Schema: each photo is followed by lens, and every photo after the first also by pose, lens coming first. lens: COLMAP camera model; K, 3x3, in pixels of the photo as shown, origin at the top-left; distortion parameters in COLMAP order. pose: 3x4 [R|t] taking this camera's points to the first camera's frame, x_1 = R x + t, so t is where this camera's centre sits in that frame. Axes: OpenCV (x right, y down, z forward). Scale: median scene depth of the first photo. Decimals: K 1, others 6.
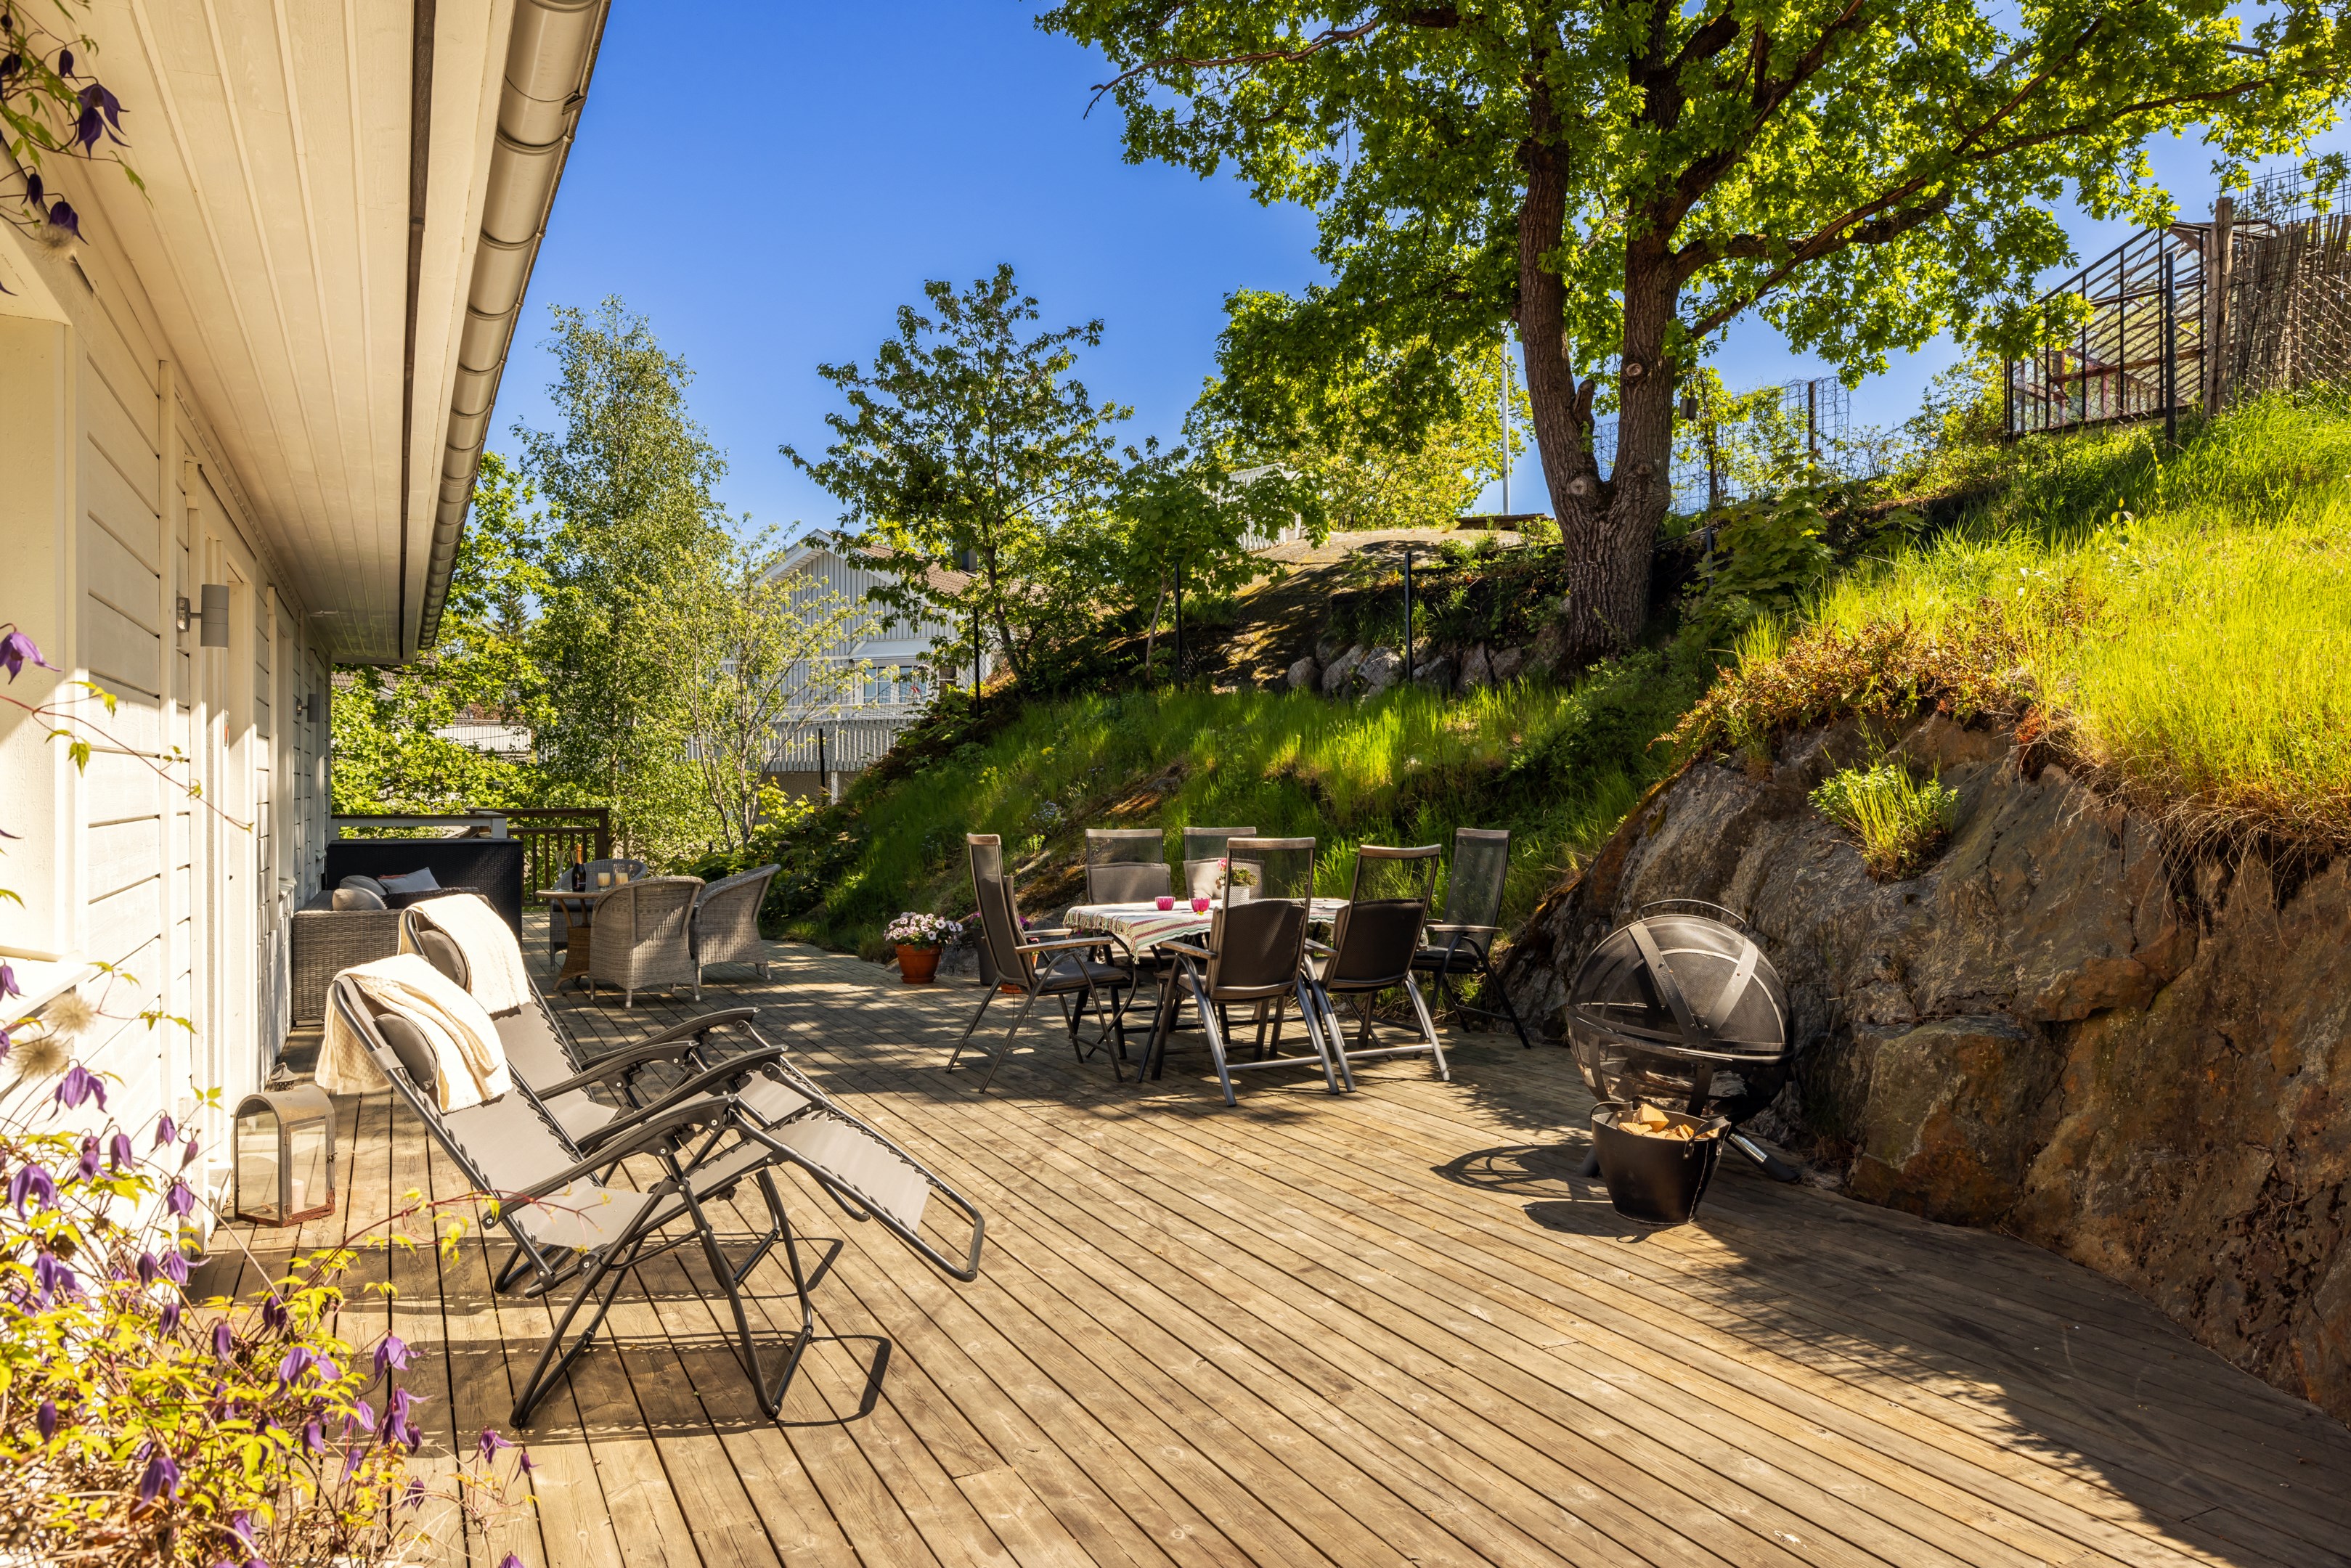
lens RADIAL K [[1487.3, 0, 1175.5], [0, 1487.3, 784.0], [0, 0, 1]] dist [-0.018308, -0.000062]
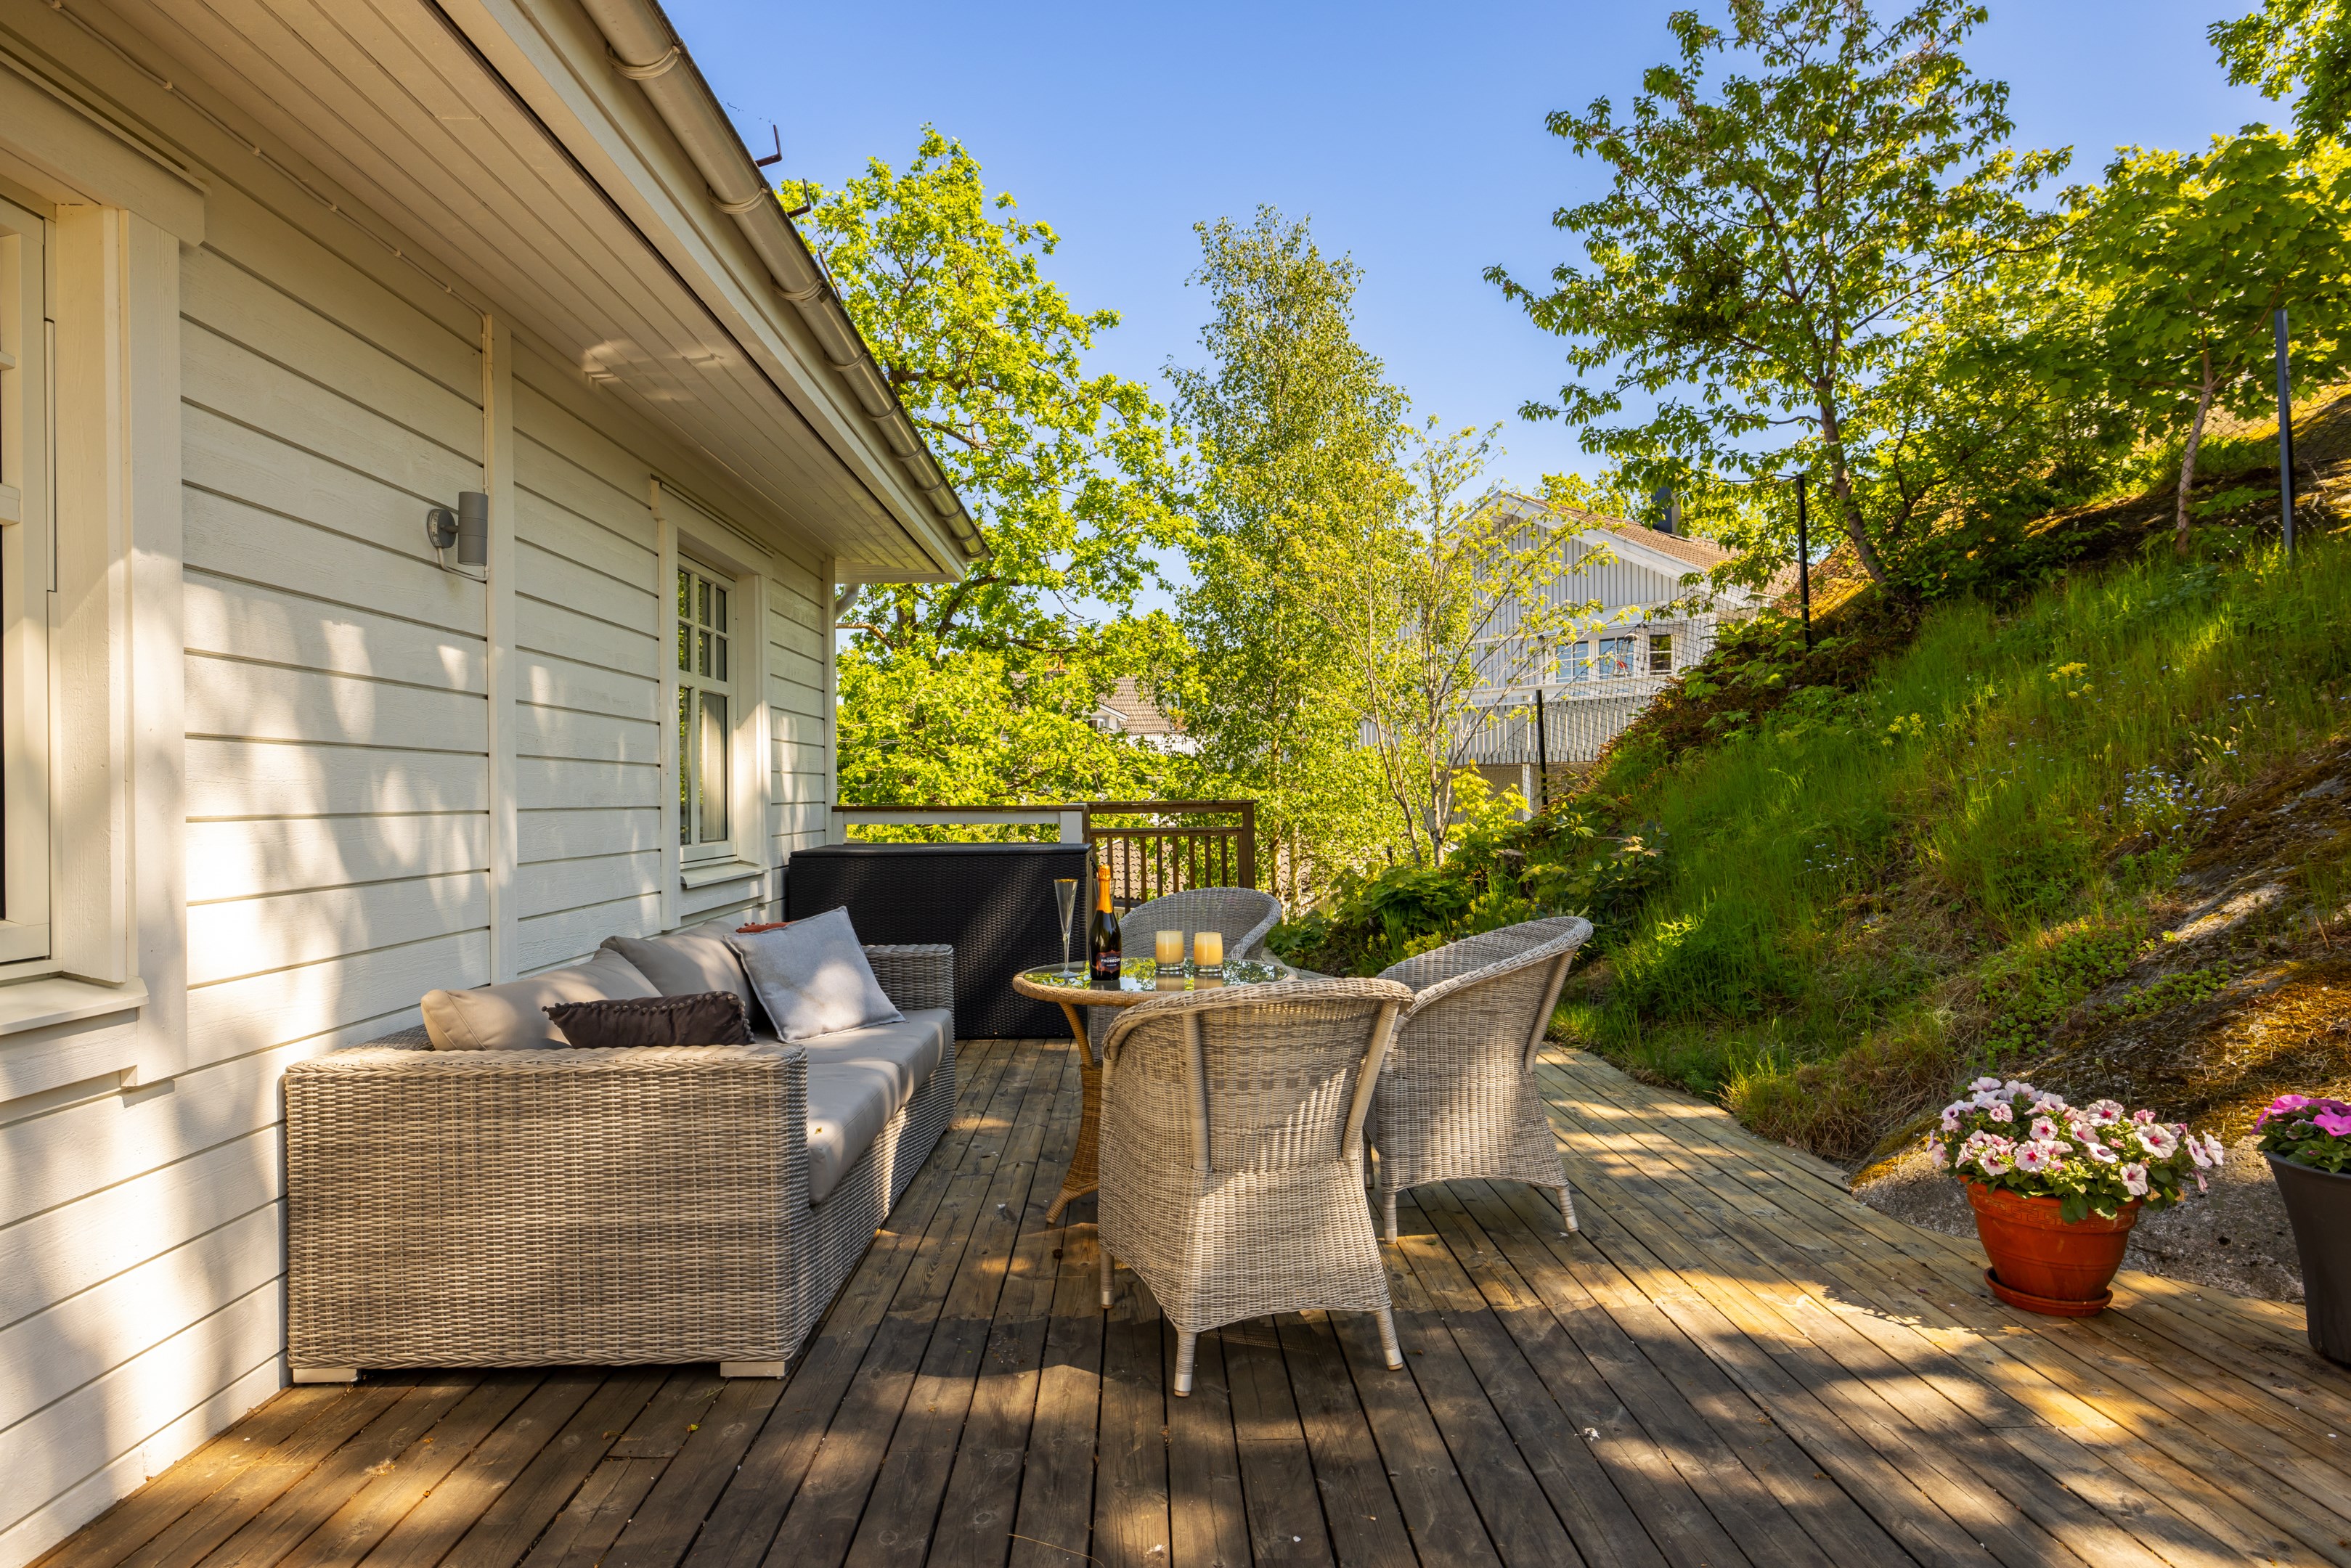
lens RADIAL K [[1216.2, 0, 1175.5], [0, 1216.2, 784.0], [0, 0, 1]] dist [-0.000708, 0.000109]
pose [[0.891599, -0.012813, -0.452644, -0.127831], [0.009055, 0.999904, -0.010468, 0.012173], [0.452735, 0.005234, 0.891630, 0.390868]]
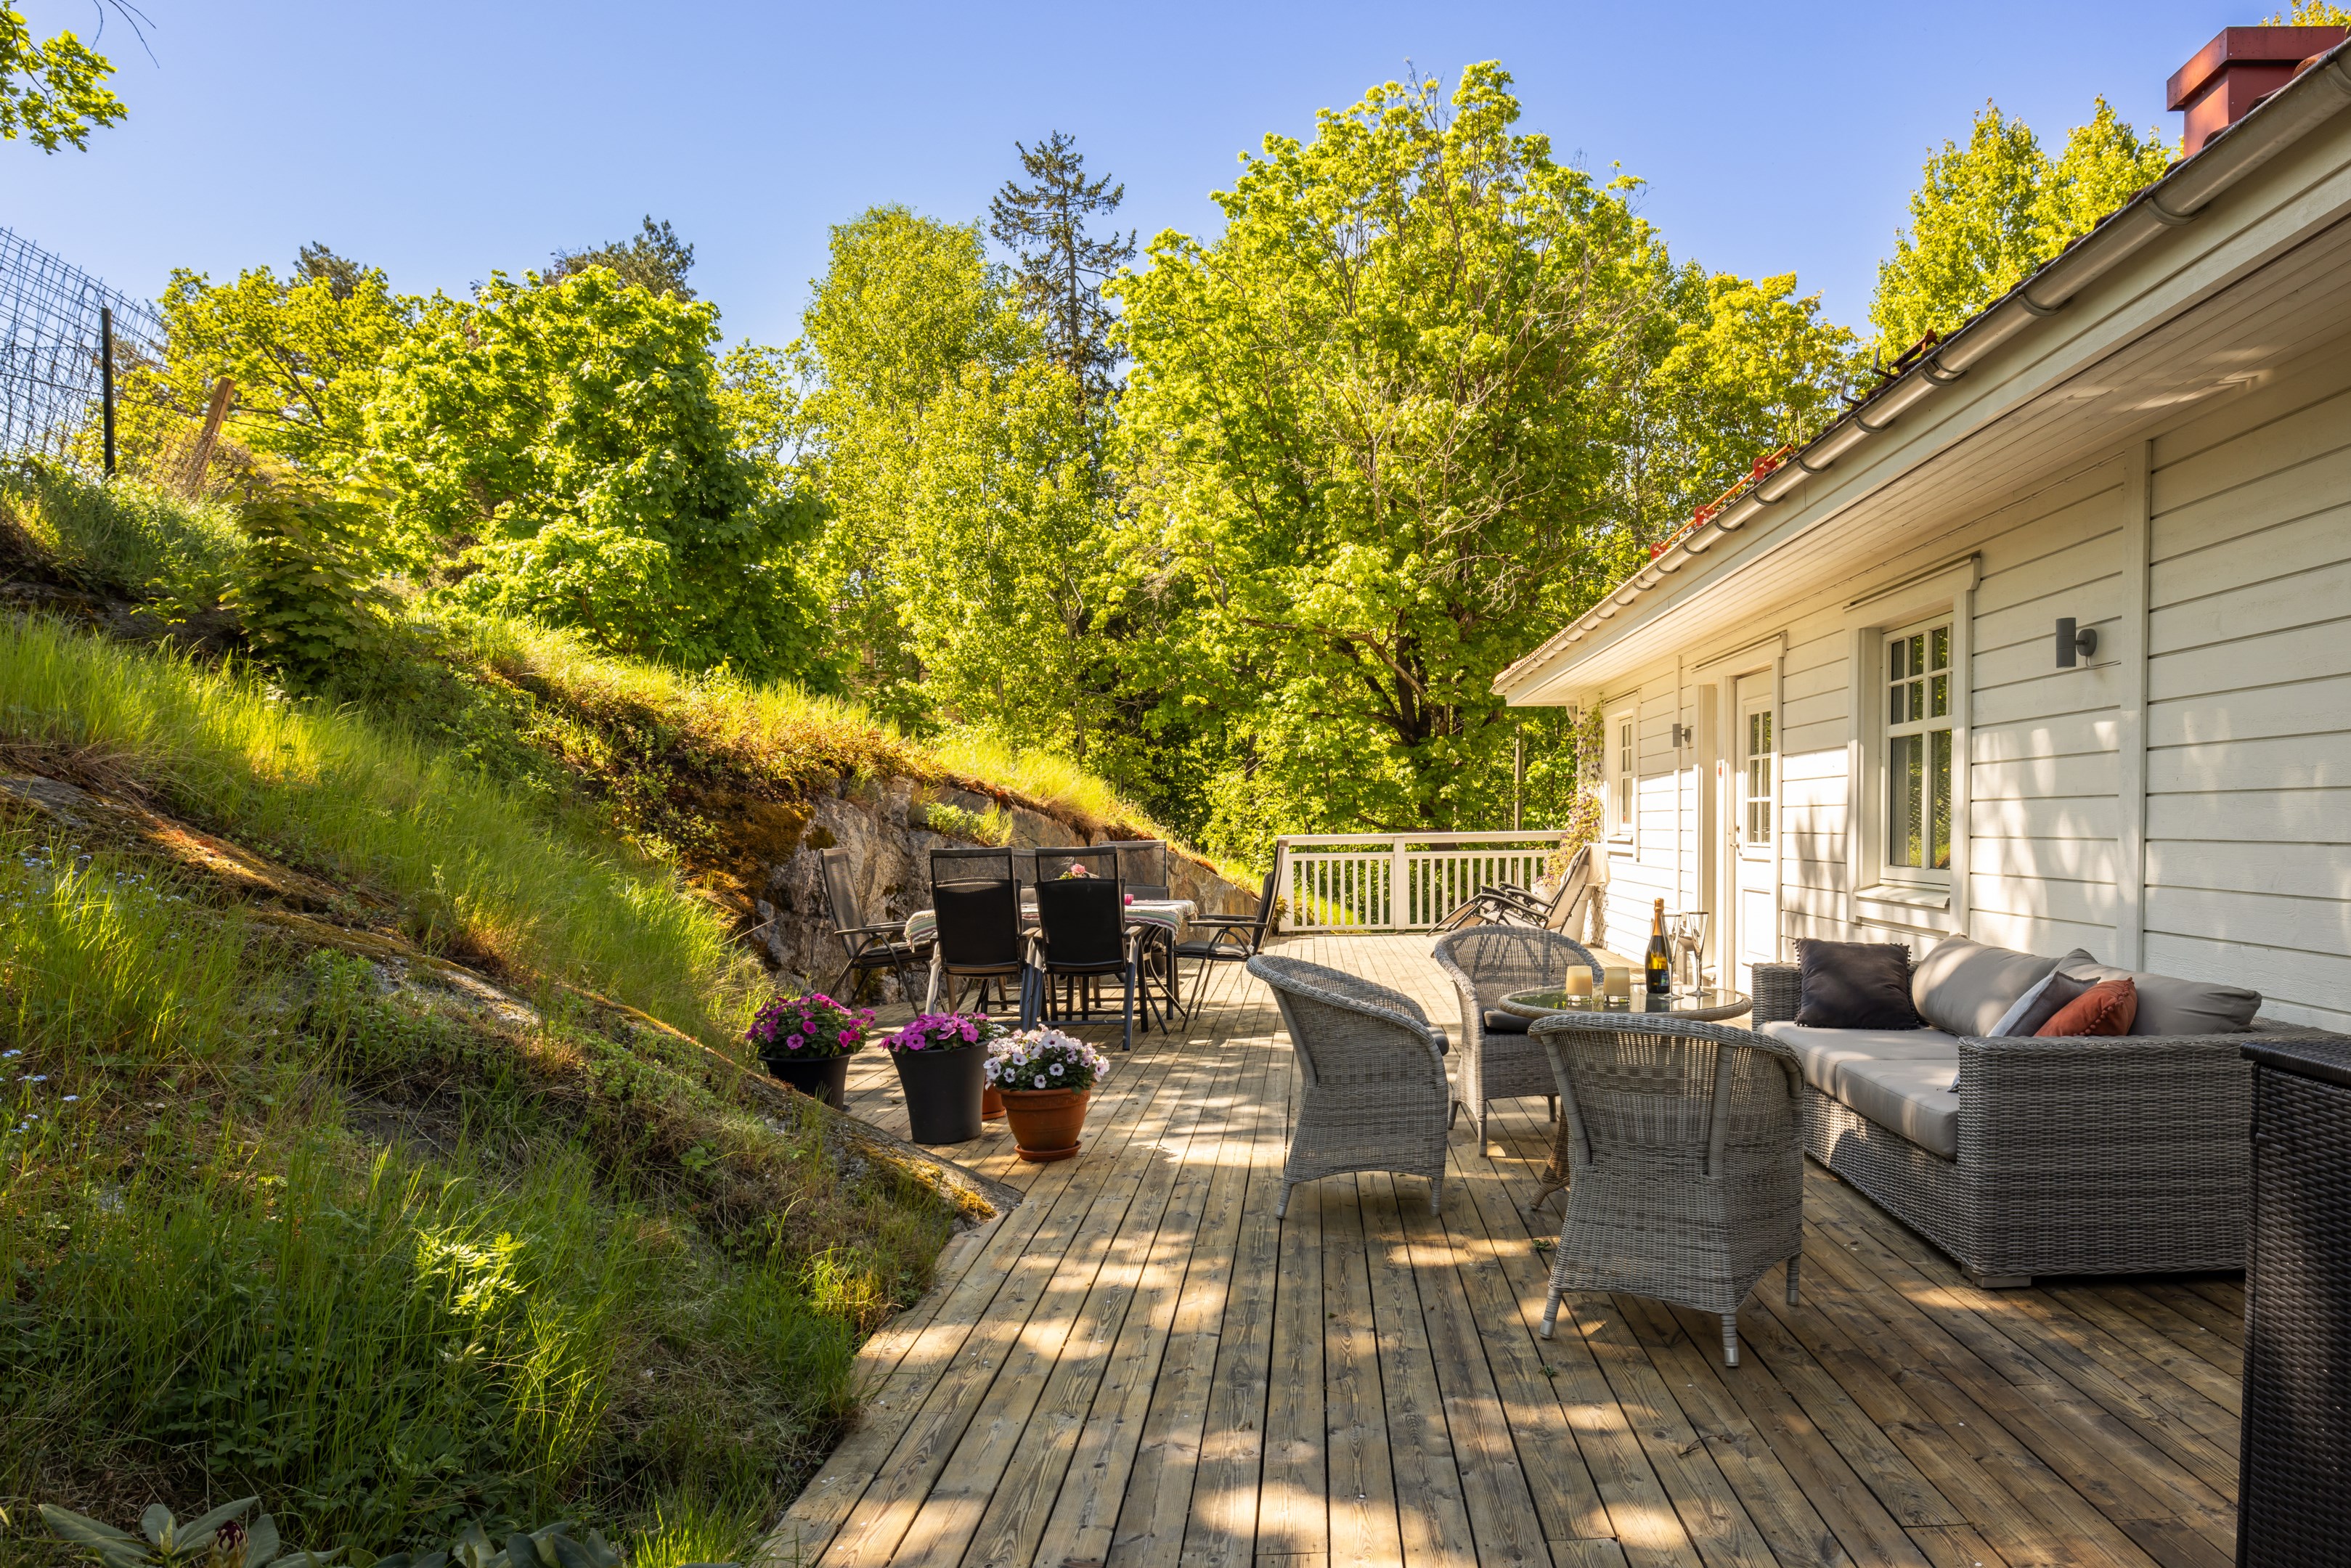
lens RADIAL K [[1385.5, 0, 1175.5], [0, 1385.5, 784.0], [0, 0, 1]] dist [-0.005006, -0.000865]
pose [[-0.833221, 0.035448, 0.551802, -0.315739], [0.021603, 0.999268, -0.031572, 0.006532], [-0.552517, -0.014386, -0.833377, 0.881965]]
